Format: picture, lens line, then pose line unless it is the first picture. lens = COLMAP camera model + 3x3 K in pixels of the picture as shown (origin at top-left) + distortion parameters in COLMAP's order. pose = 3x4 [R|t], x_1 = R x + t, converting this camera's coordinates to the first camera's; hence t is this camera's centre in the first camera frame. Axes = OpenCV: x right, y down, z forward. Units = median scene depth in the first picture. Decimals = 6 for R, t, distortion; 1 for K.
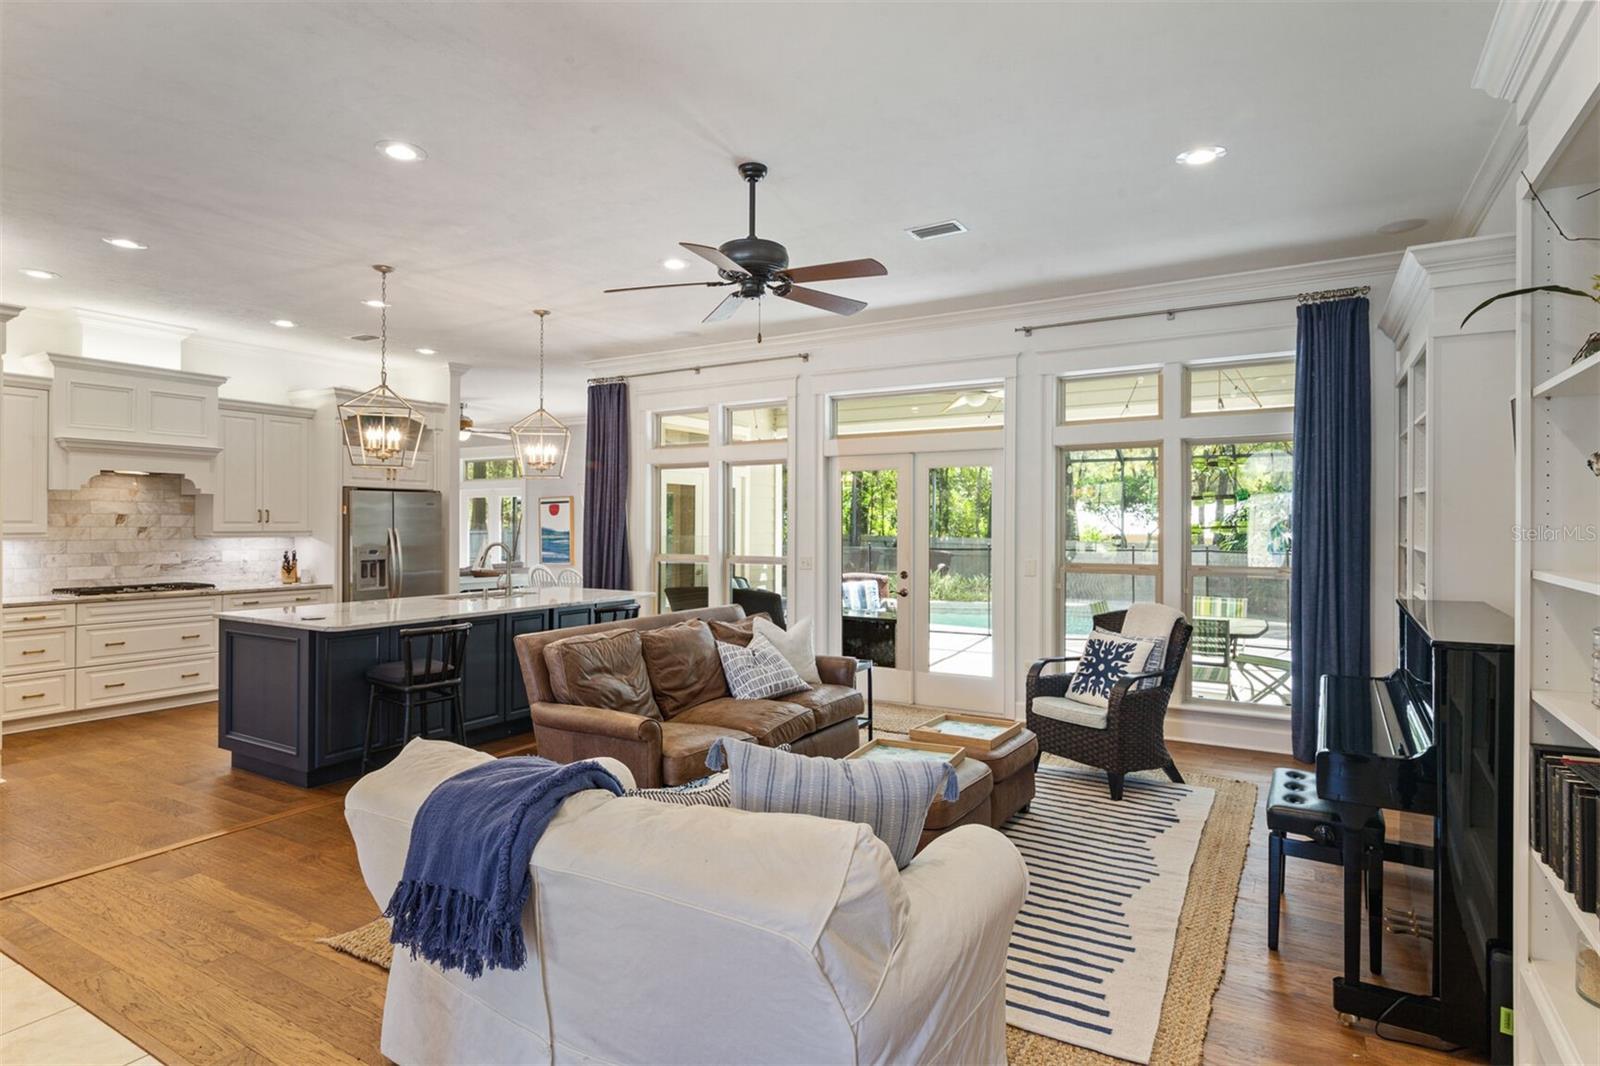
lens RADIAL K [[836.8, 0, 799.8], [0, 836.8, 526.0], [0, 0, 1]] dist [0.006109, -0.001652]
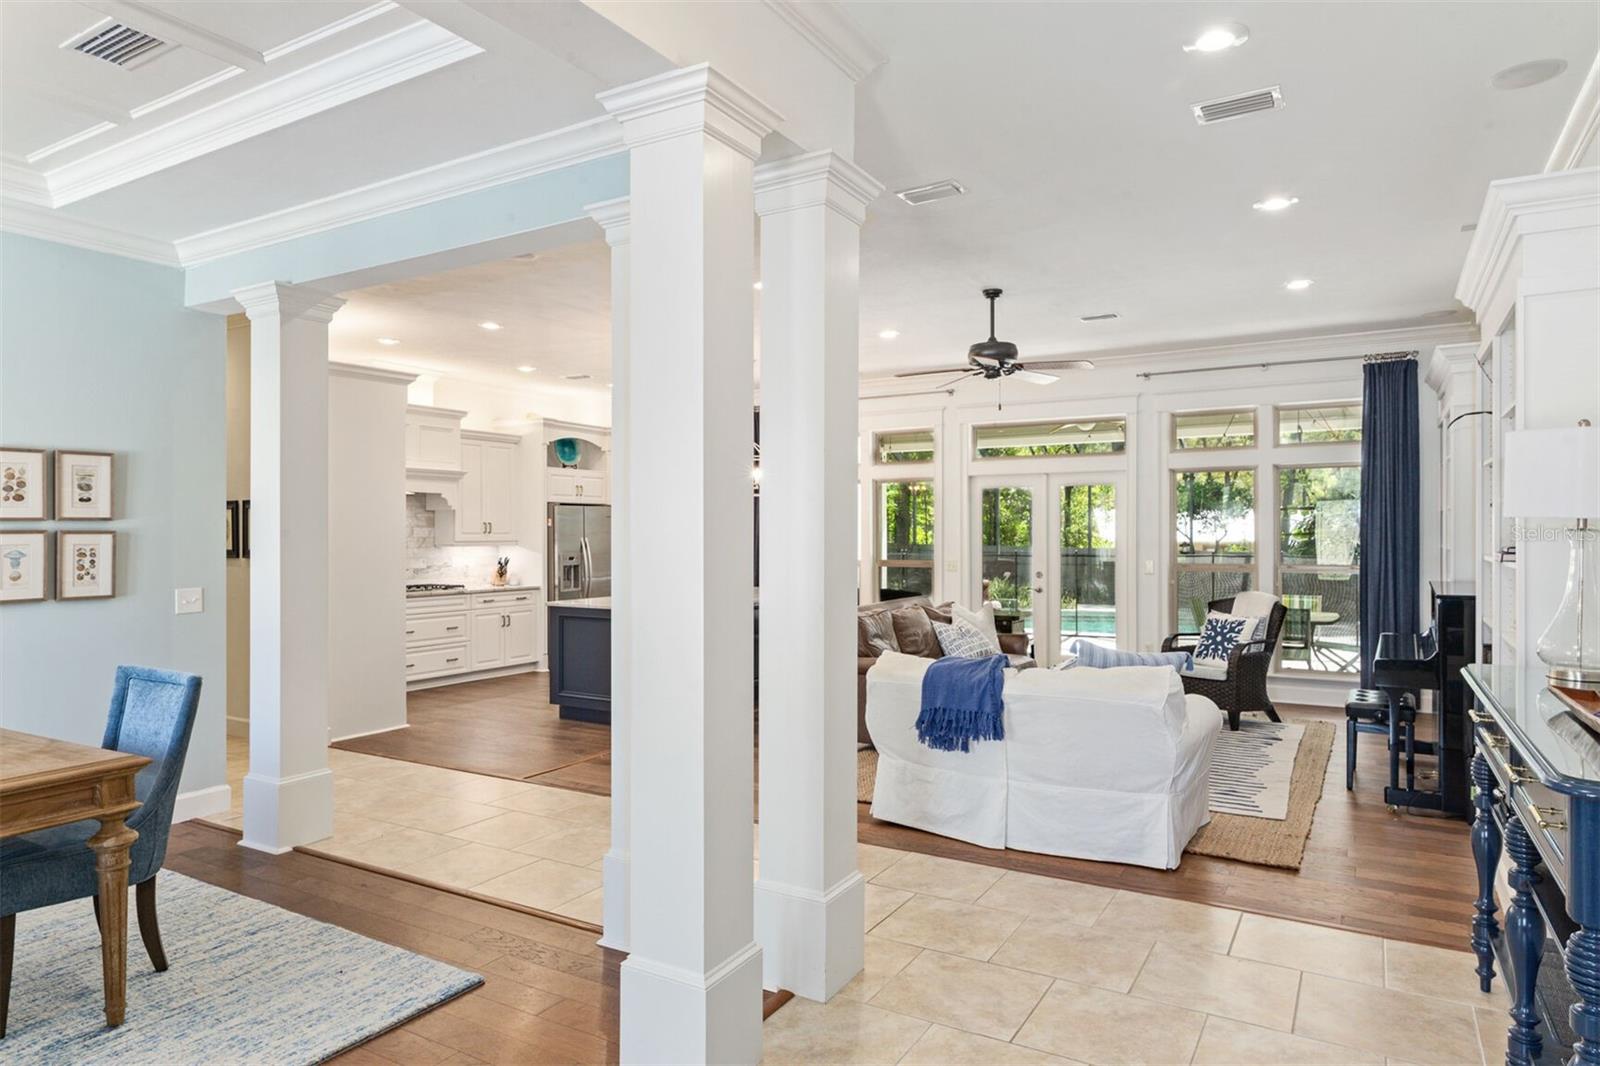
lens RADIAL K [[956.1, 0, 798.9], [0, 956.1, 534.6], [0, 0, 1]] dist [0.001129, -0.000335]
pose [[0.999991, -0.004149, 0.000092, -0.288184], [0.004149, 0.999991, -0.000378, -0.000255], [-0.000090, 0.000378, 1.000000, -0.490890]]
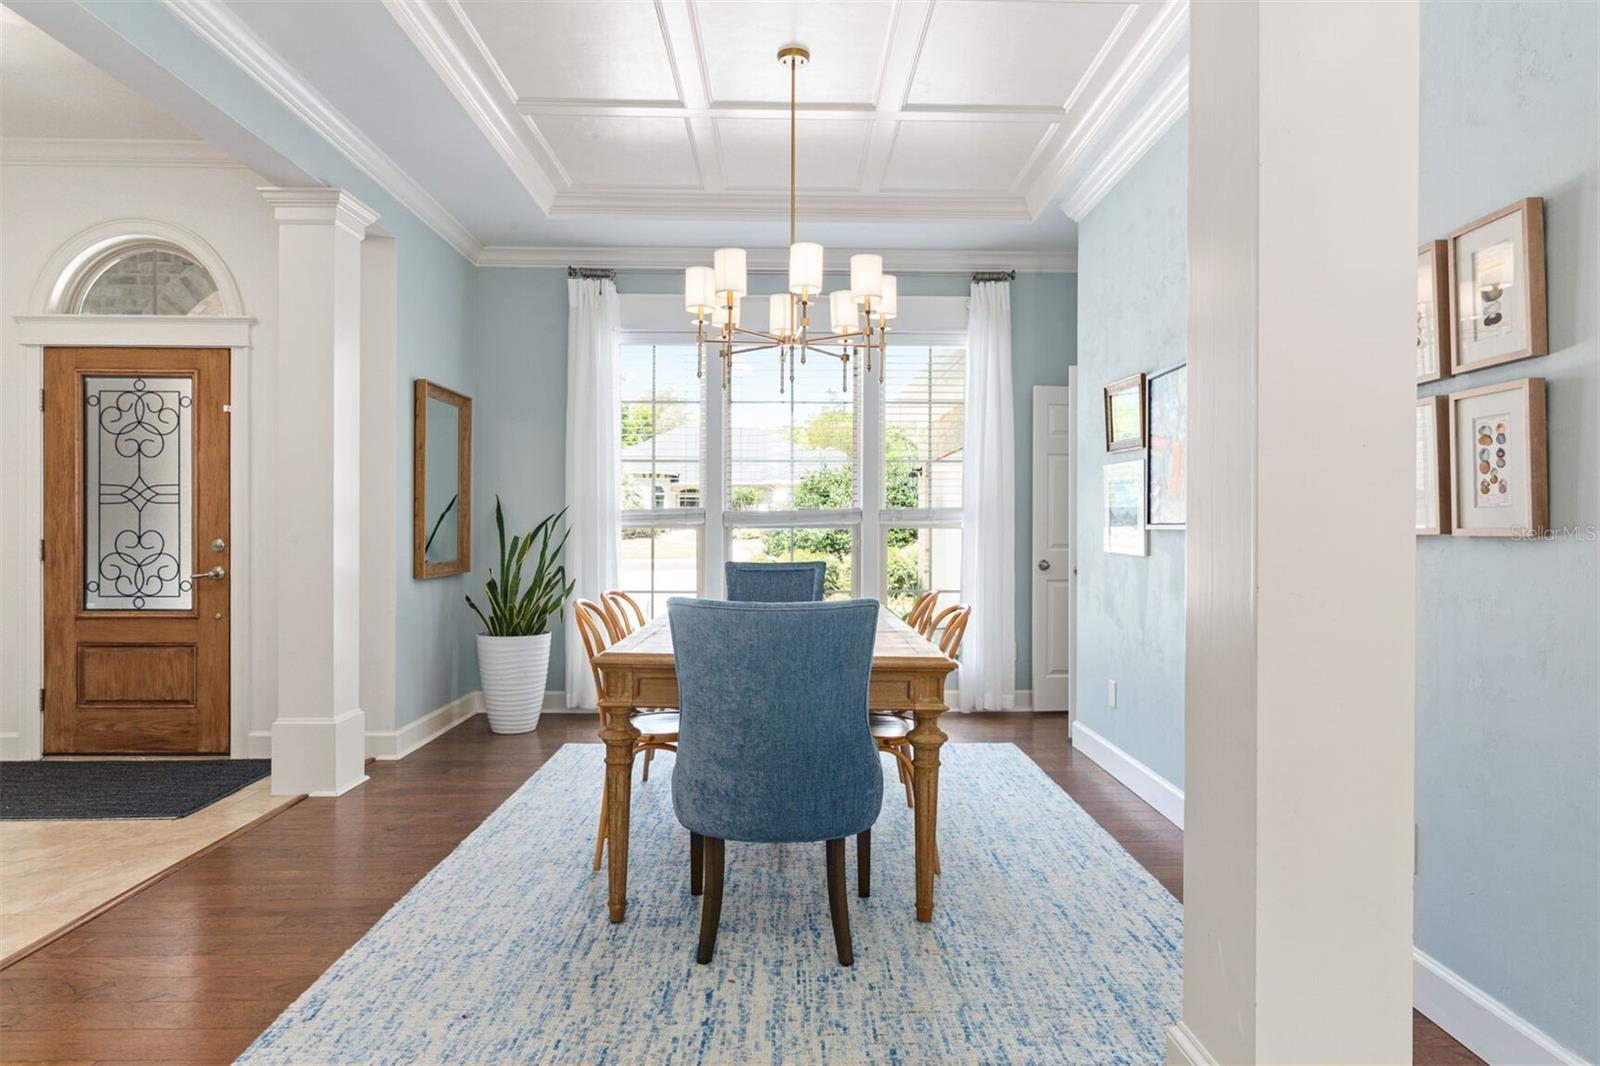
lens RADIAL K [[956.1, 0, 812.1], [0, 956.1, 528.7], [0, 0, 1]] dist [0.001129, -0.000335]
pose [[-0.845374, -0.002957, -0.534167, -0.480509], [-0.002342, 0.999996, -0.001828, 0.054425], [0.534170, -0.000294, -0.845377, 0.568734]]
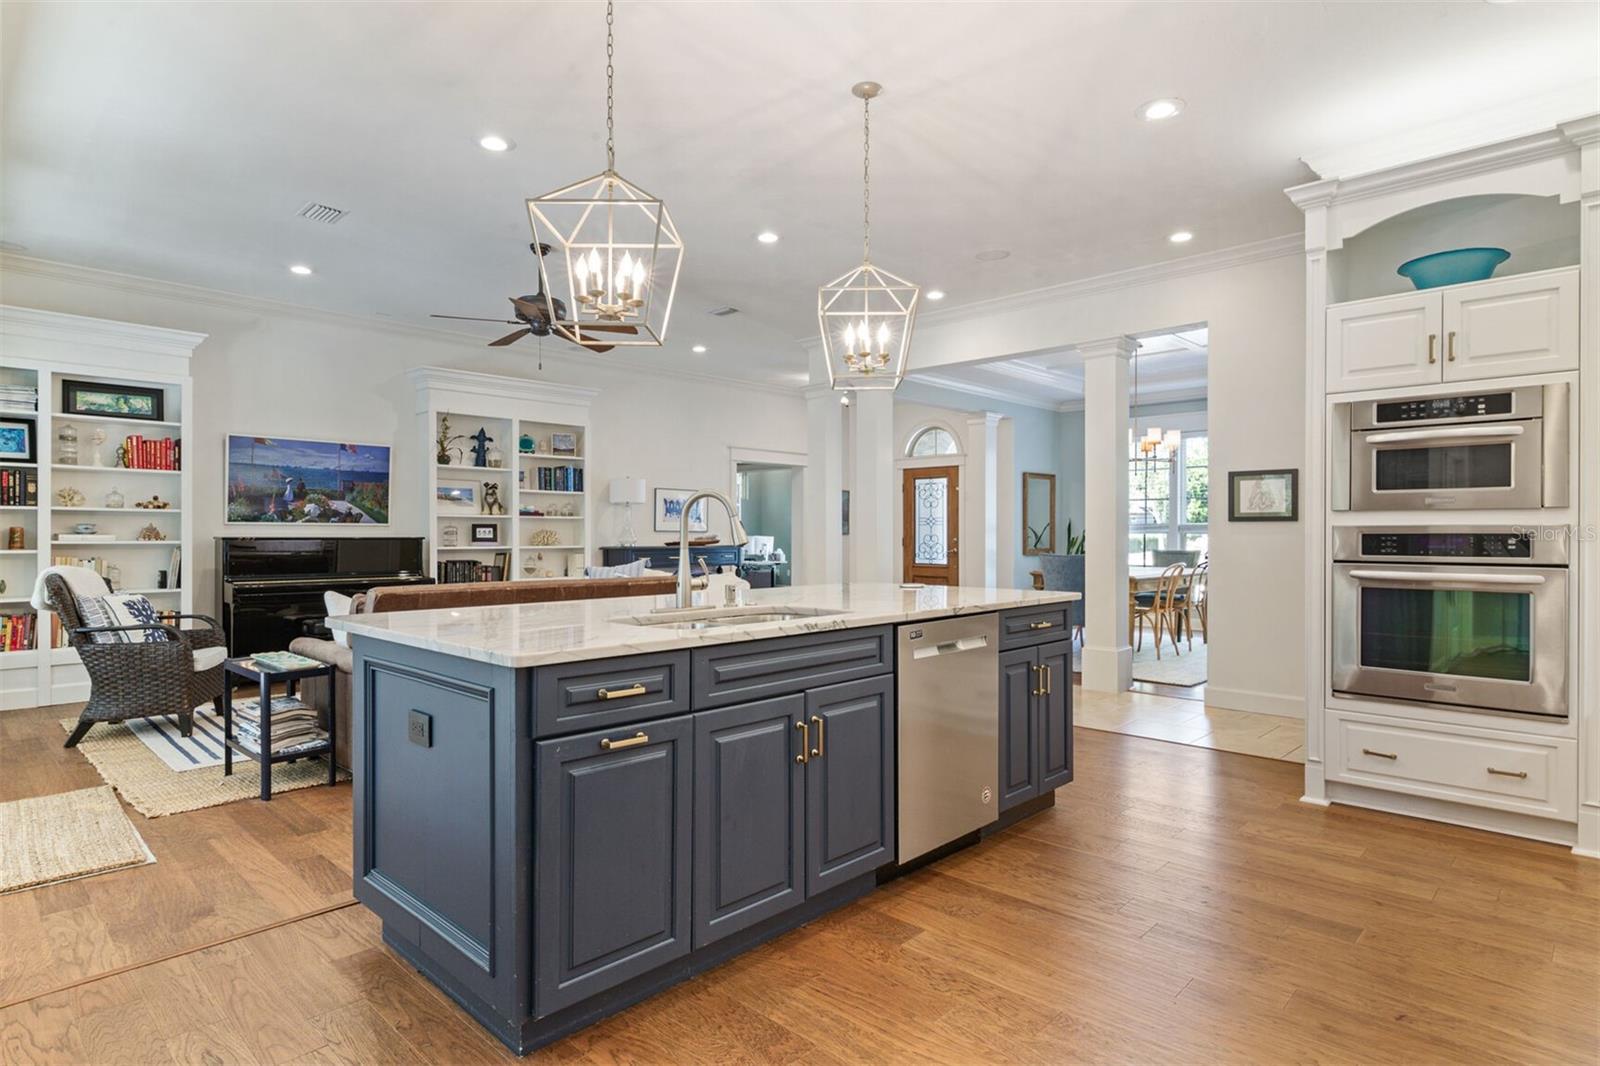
lens RADIAL K [[836.8, 0, 808.3], [0, 836.8, 531.9], [0, 0, 1]] dist [0.006109, -0.001652]
pose [[-0.974313, -0.002421, 0.225184, -0.611089], [-0.002695, 0.999996, -0.000909, 0.051488], [-0.225181, -0.001493, -0.974316, 1.698719]]
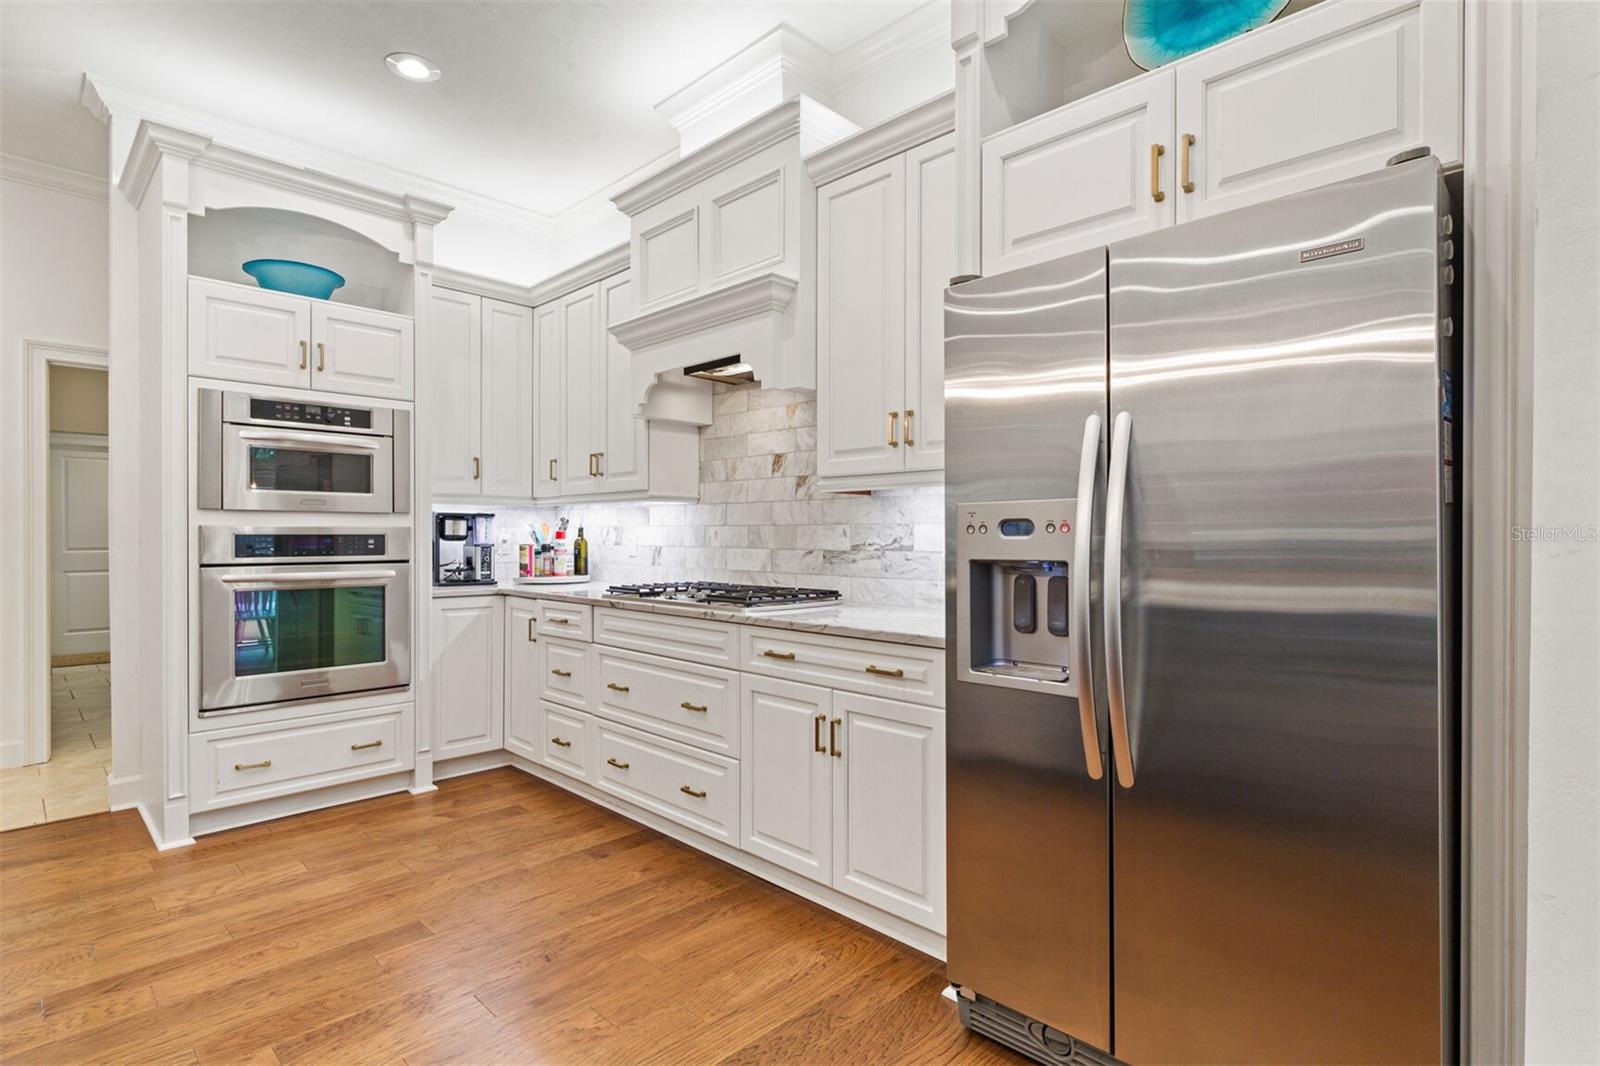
lens RADIAL K [[804.4, 0, 788.9], [0, 804.4, 534.1], [0, 0, 1]] dist [0.001067, 0.000528]
pose [[-0.247603, -0.001463, -0.968861, -0.407788], [-0.003633, 0.999993, -0.000582, 0.049477], [0.968855, 0.003376, -0.247606, 1.487251]]
